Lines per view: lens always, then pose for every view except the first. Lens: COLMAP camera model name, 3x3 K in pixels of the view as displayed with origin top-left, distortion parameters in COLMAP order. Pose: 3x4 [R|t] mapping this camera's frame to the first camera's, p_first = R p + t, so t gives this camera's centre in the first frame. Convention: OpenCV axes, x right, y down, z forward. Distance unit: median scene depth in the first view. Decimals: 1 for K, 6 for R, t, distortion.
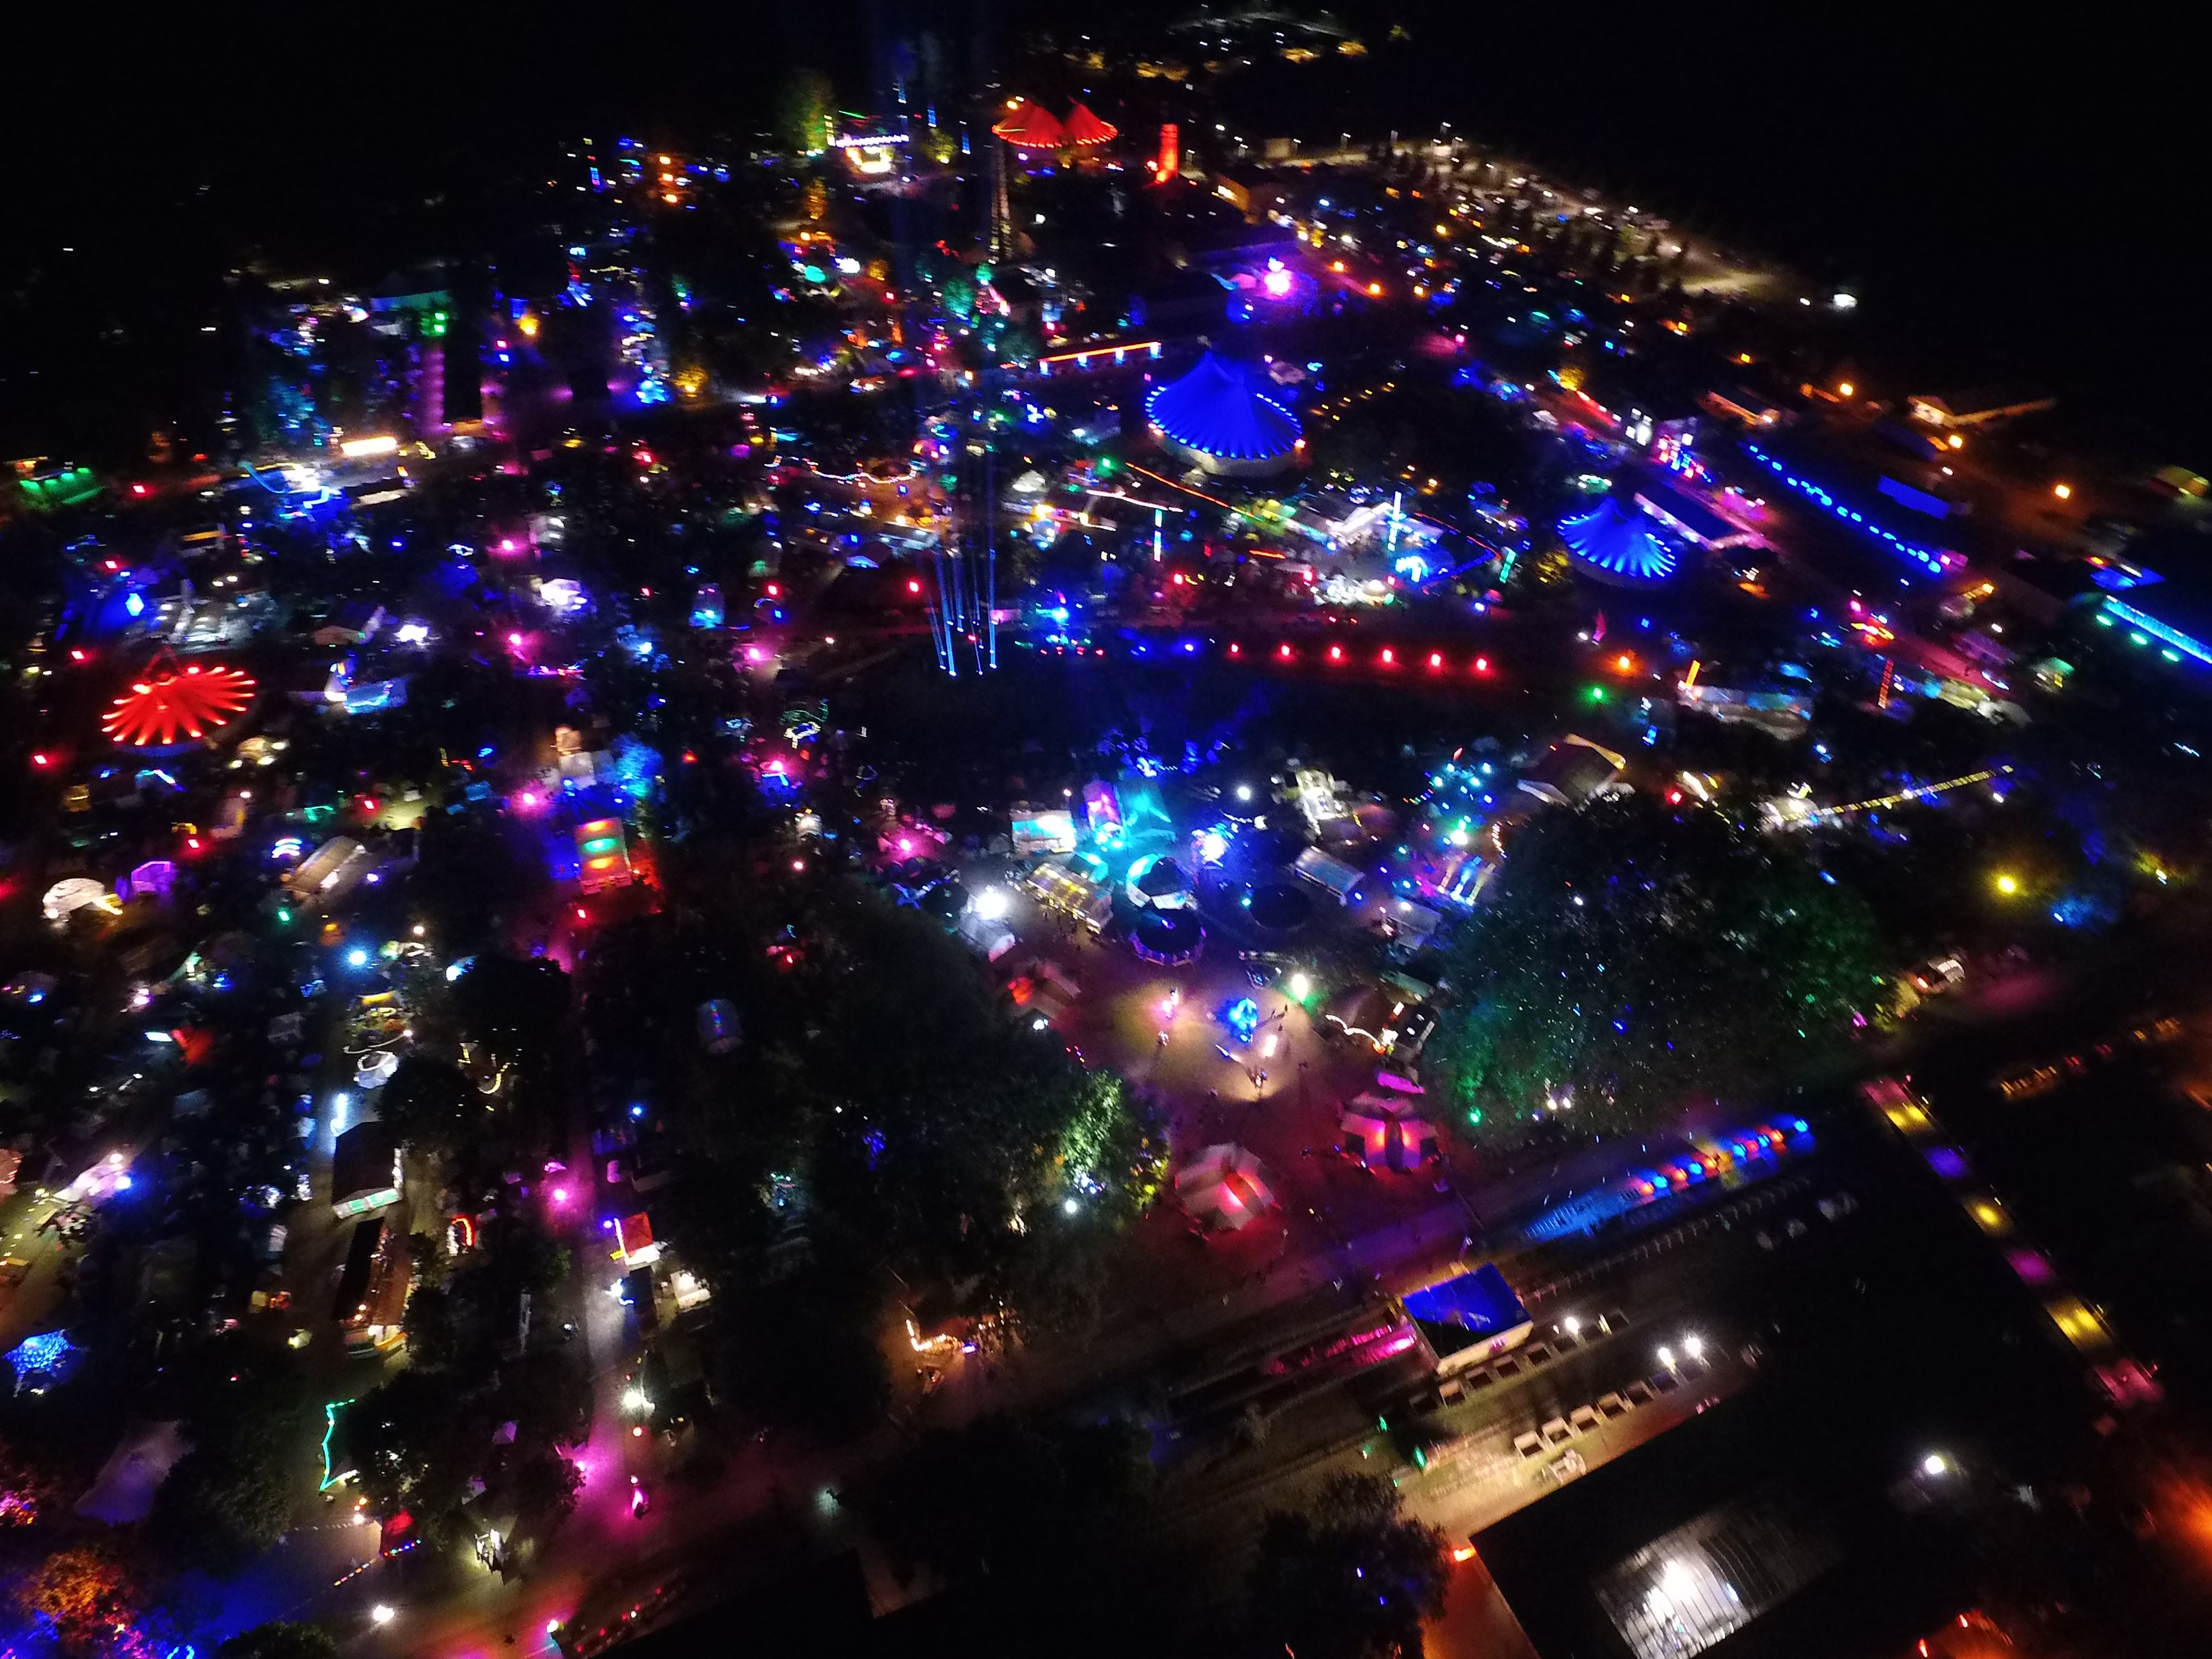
lens RADIAL K [[1293.0, 0, 1106.5], [0, 1293.0, 824.9], [0, 0, 1]] dist [-0.010106, 0.014200]
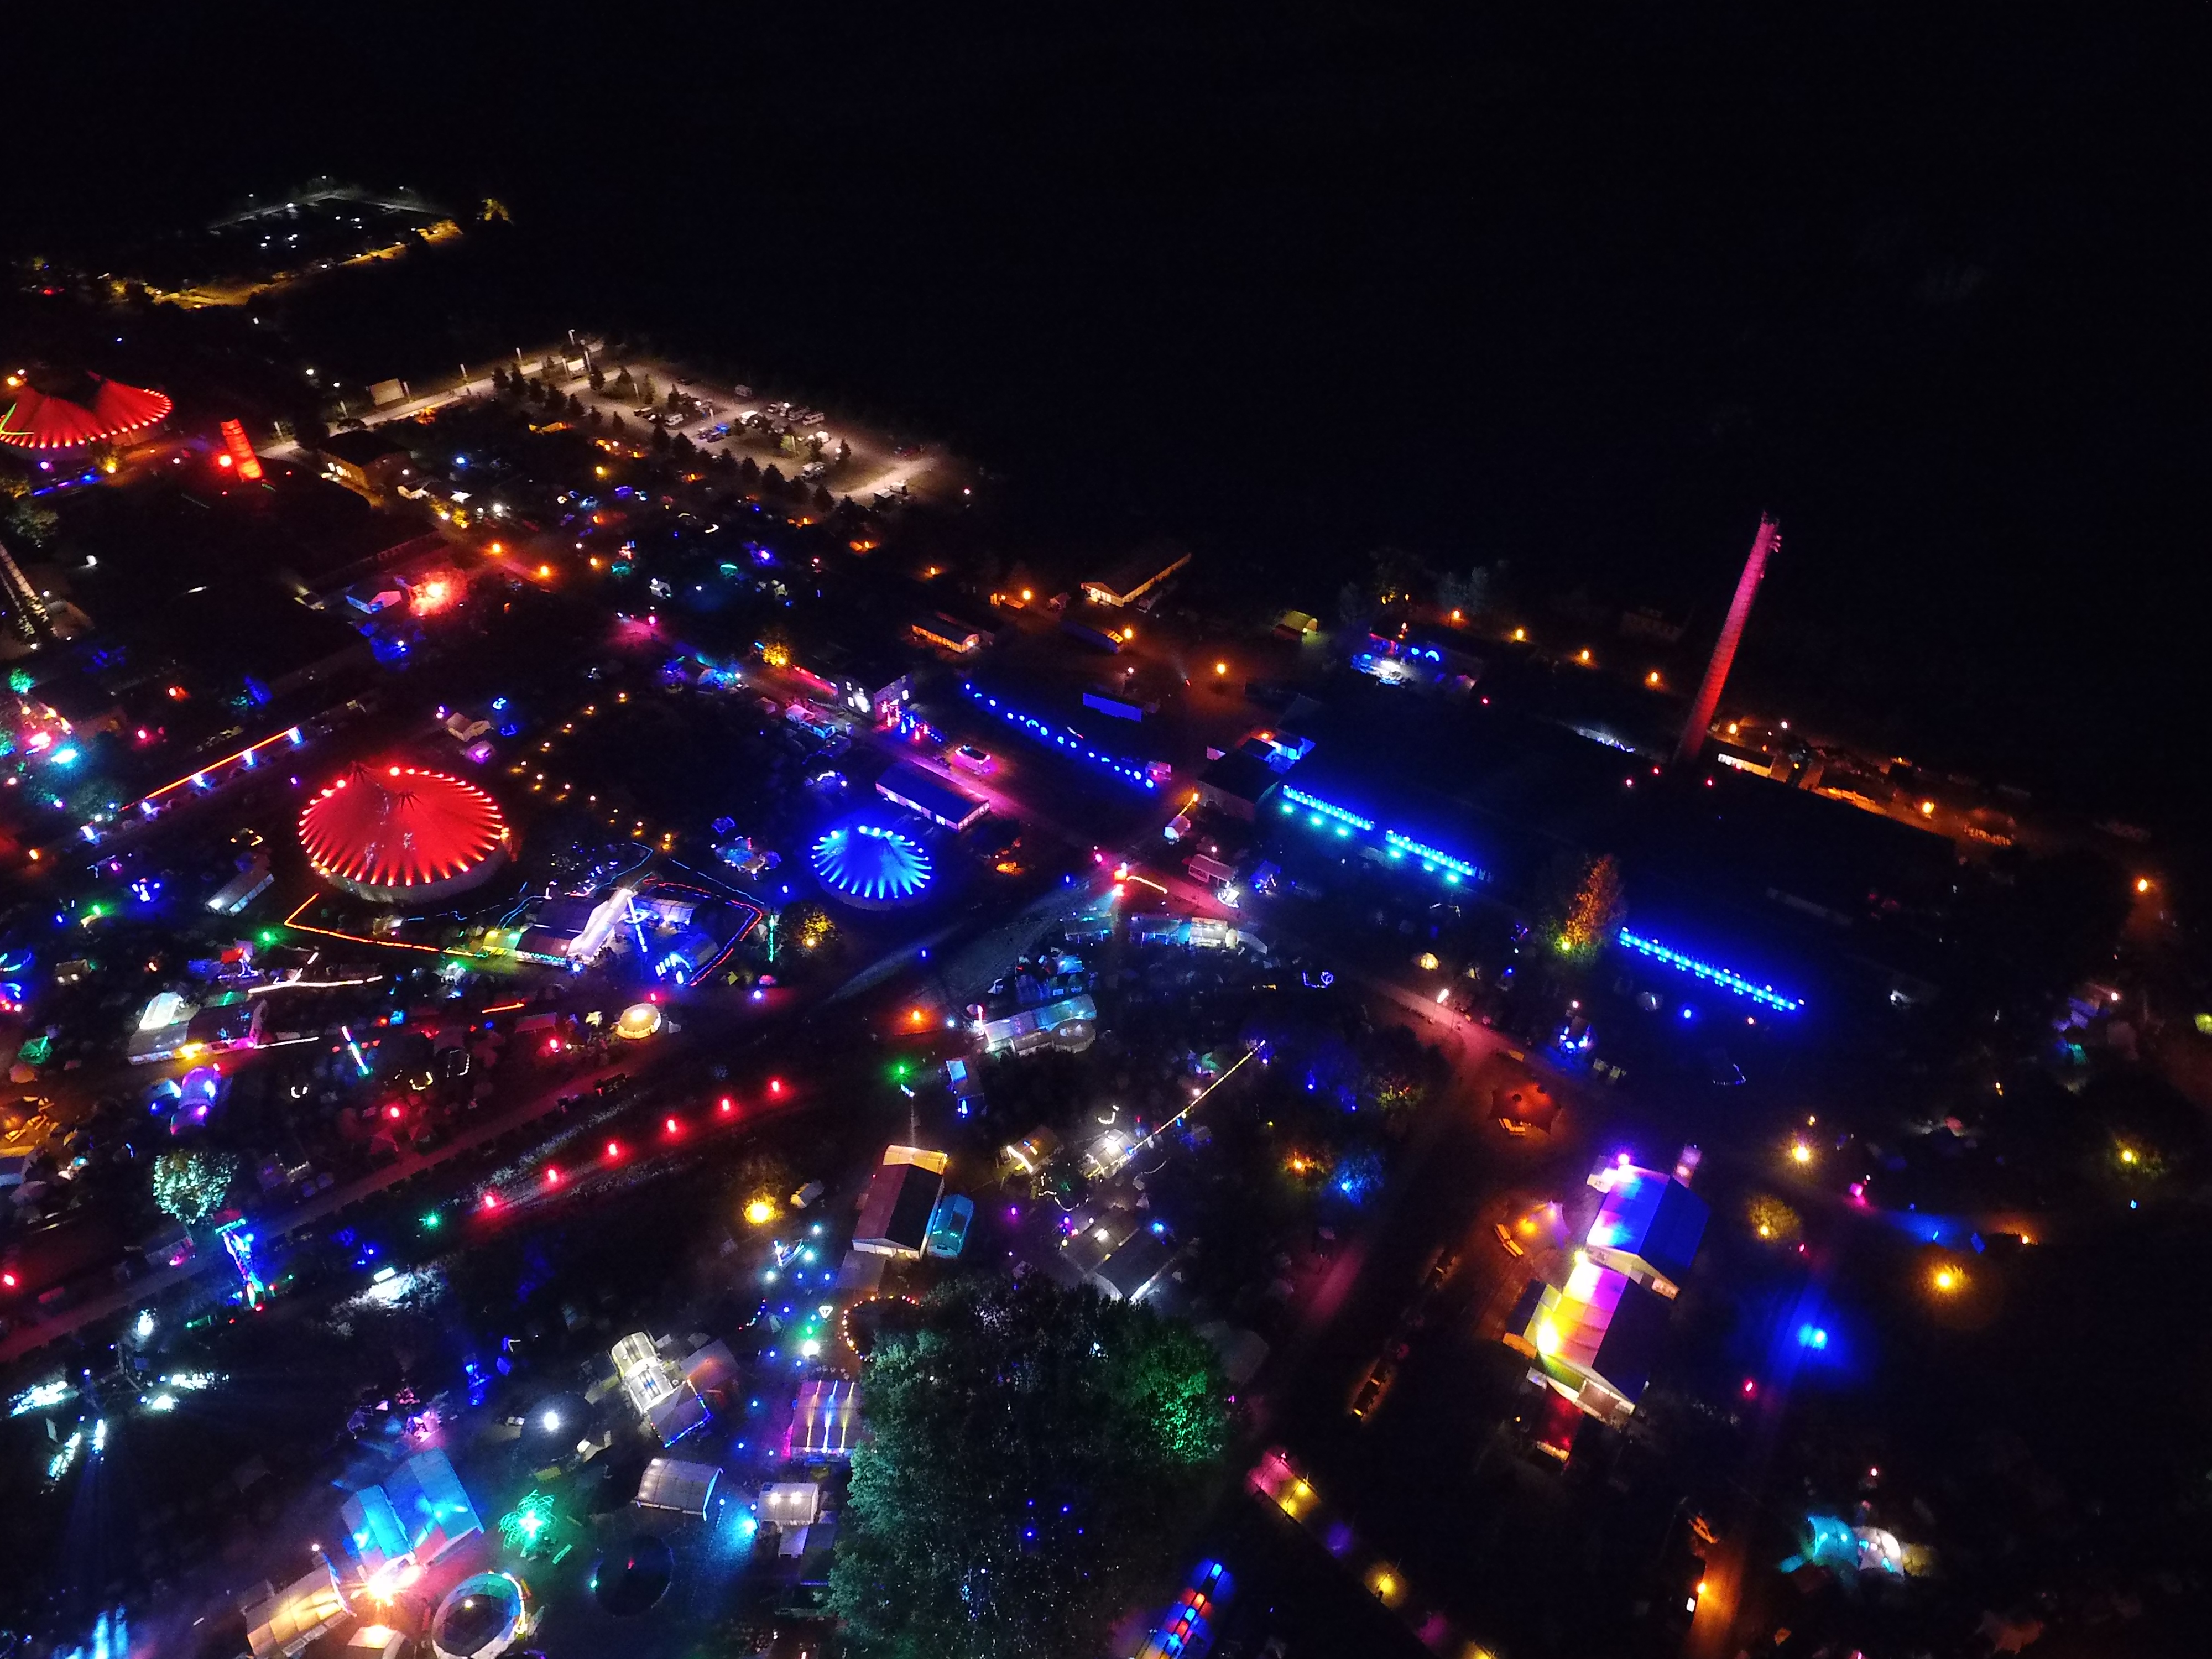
lens RADIAL K [[1293.0, 0, 1106.5], [0, 1293.0, 824.9], [0, 0, 1]] dist [-0.010106, 0.014200]
pose [[0.841490, -0.332561, 0.425791, 0.131966], [0.343814, 0.937553, 0.052789, -0.223219], [-0.416757, 0.101972, 0.903280, 0.040722]]
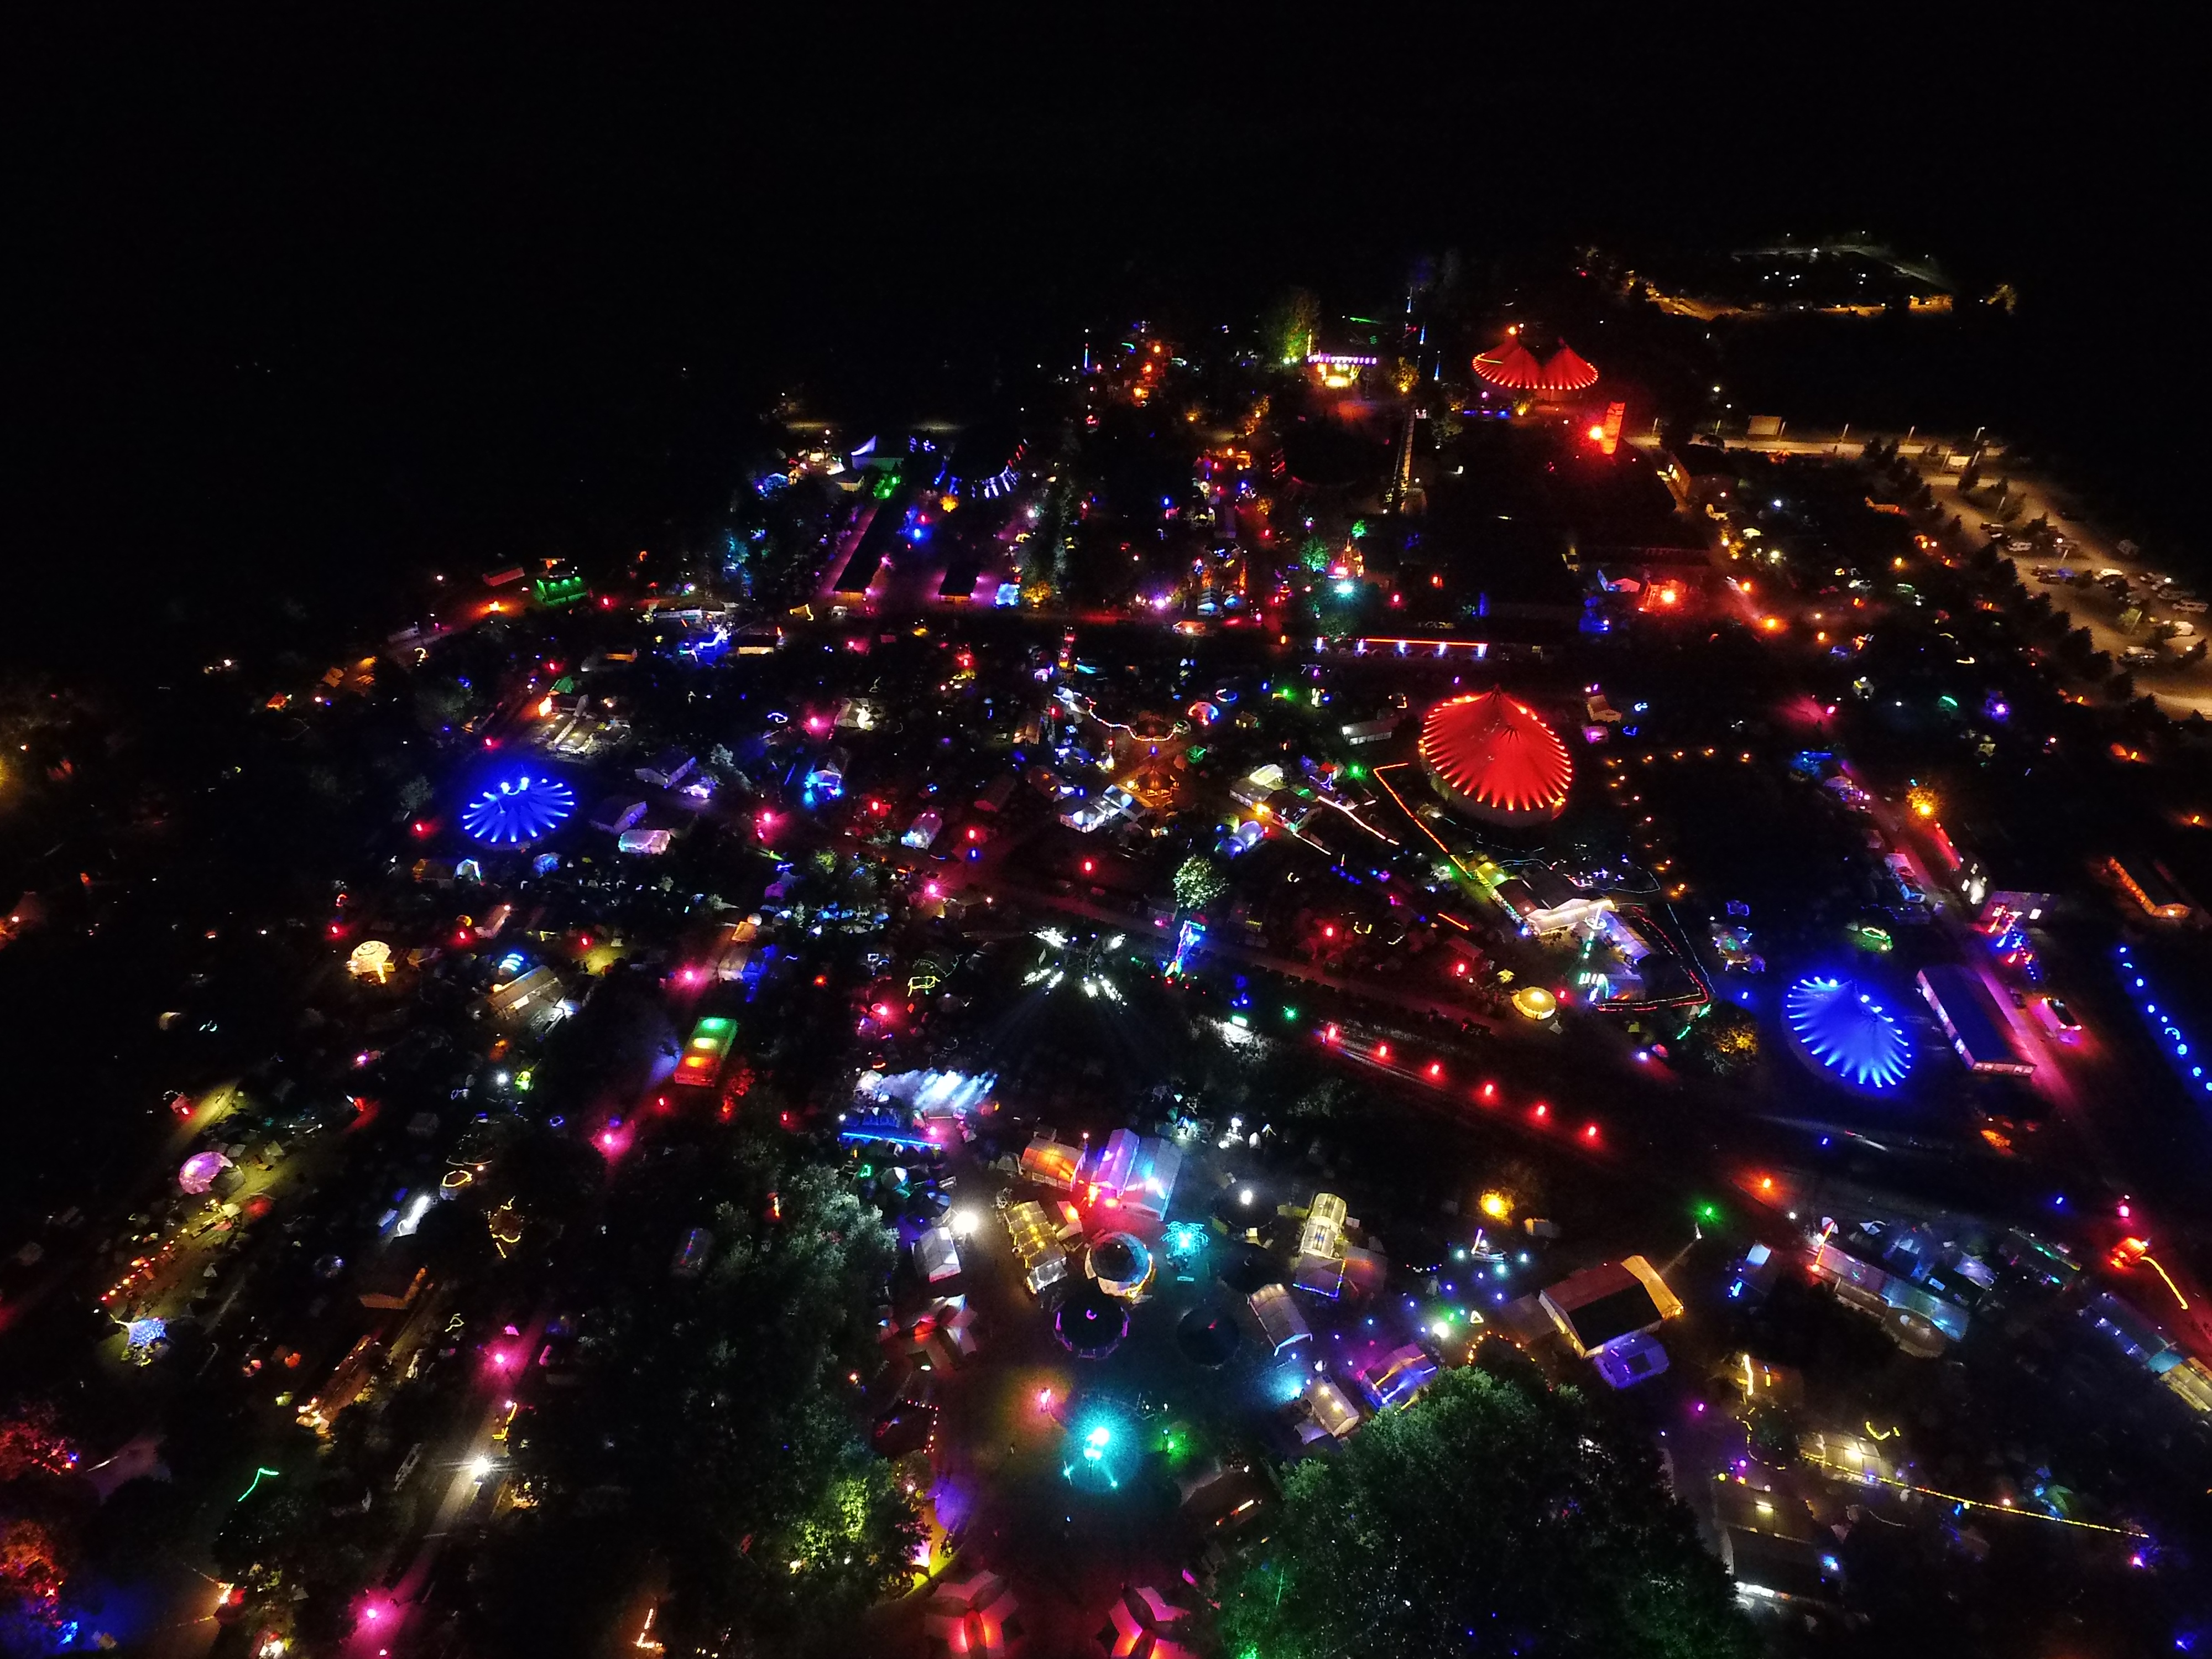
lens RADIAL K [[1293.0, 0, 1106.5], [0, 1293.0, 824.9], [0, 0, 1]] dist [-0.010106, 0.014200]
pose [[0.896717, 0.268828, -0.351611, 0.205121], [-0.290091, 0.956964, -0.008164, -0.188591], [0.334285, 0.109320, 0.936110, 0.000488]]
